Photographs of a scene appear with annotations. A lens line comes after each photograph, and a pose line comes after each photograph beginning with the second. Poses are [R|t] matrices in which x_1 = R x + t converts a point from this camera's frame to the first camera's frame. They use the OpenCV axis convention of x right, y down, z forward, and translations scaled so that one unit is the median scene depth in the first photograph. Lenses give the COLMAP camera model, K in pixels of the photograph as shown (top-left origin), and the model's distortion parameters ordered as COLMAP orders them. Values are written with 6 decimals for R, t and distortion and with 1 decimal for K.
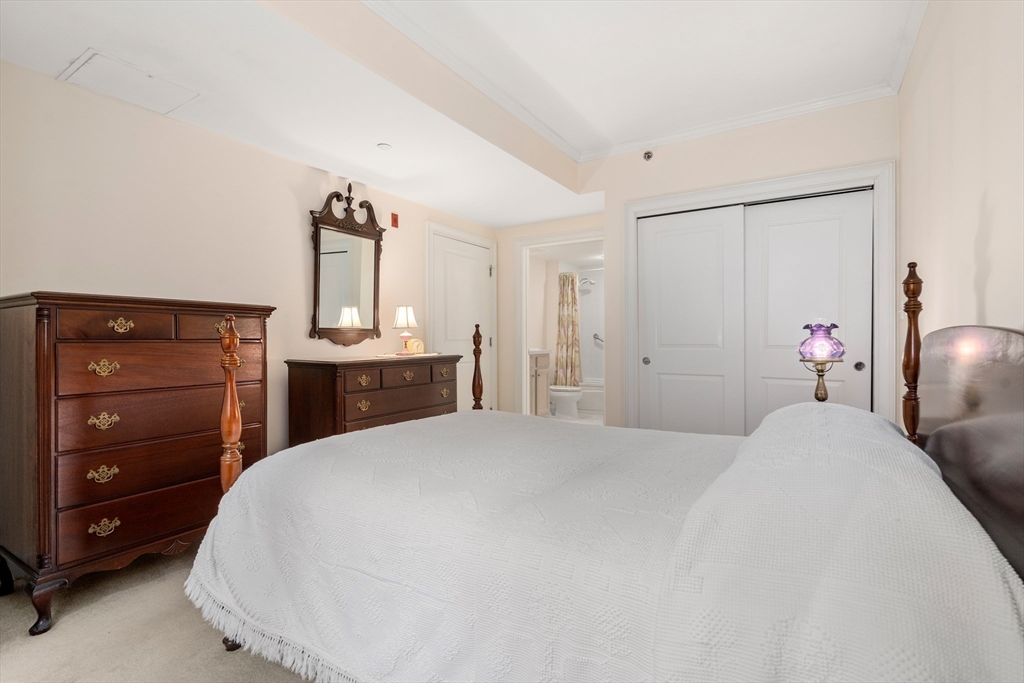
lens RADIAL K [[478.8, 0, 513.7], [0, 478.8, 337.6], [0, 0, 1]] dist [-0.001651, 0.000166]
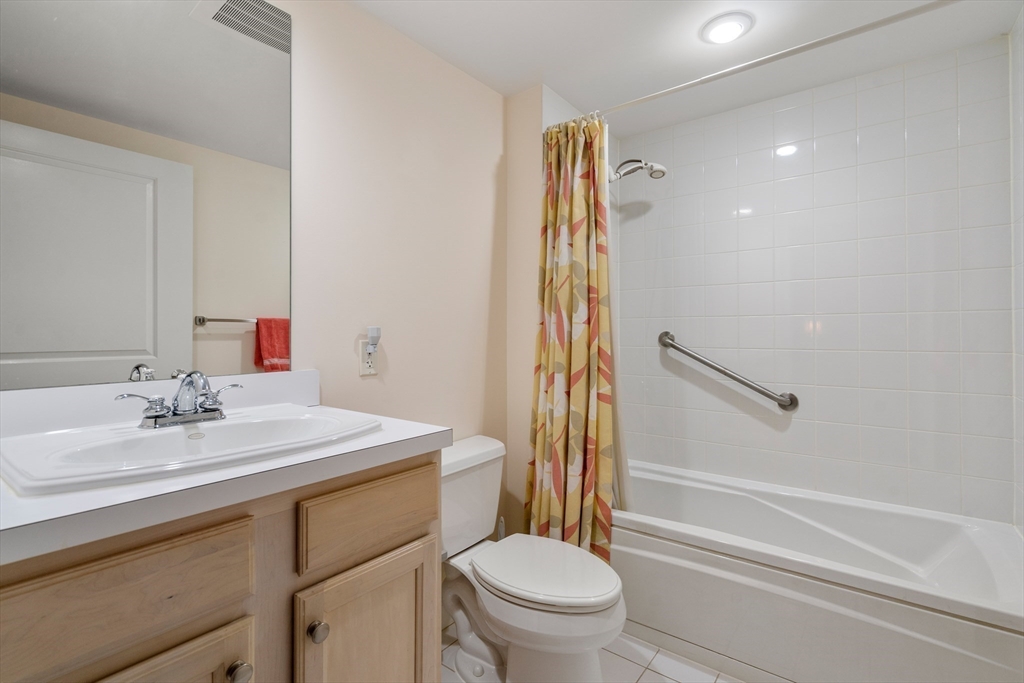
lens RADIAL K [[472.0, 0, 509.5], [0, 472.0, 326.3], [0, 0, 1]] dist [-0.000599, 0.000005]
pose [[0.995303, -0.000338, -0.096805, 0.103314], [-0.000603, 0.999953, -0.009690, -0.009235], [0.096804, 0.009703, 0.995256, 0.720142]]
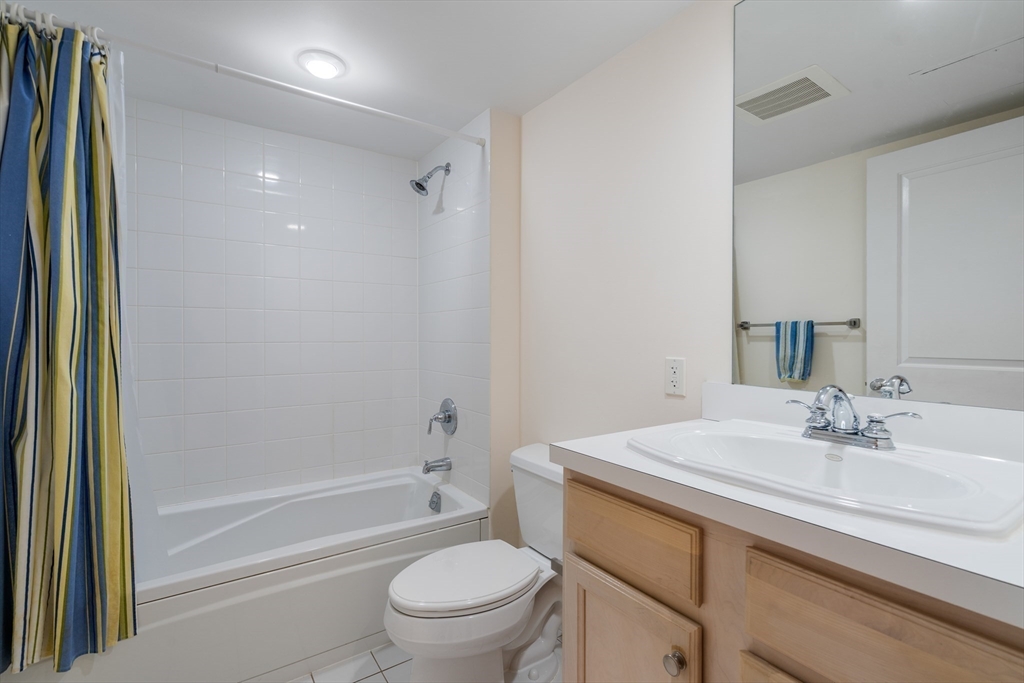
lens RADIAL K [[478.8, 0, 513.7], [0, 478.8, 337.6], [0, 0, 1]] dist [-0.001651, 0.000166]
pose [[-0.374965, -0.003878, -0.927031, 0.142384], [-0.003294, 0.999991, -0.002851, -0.008407], [0.927033, 0.001985, -0.374974, 0.823723]]
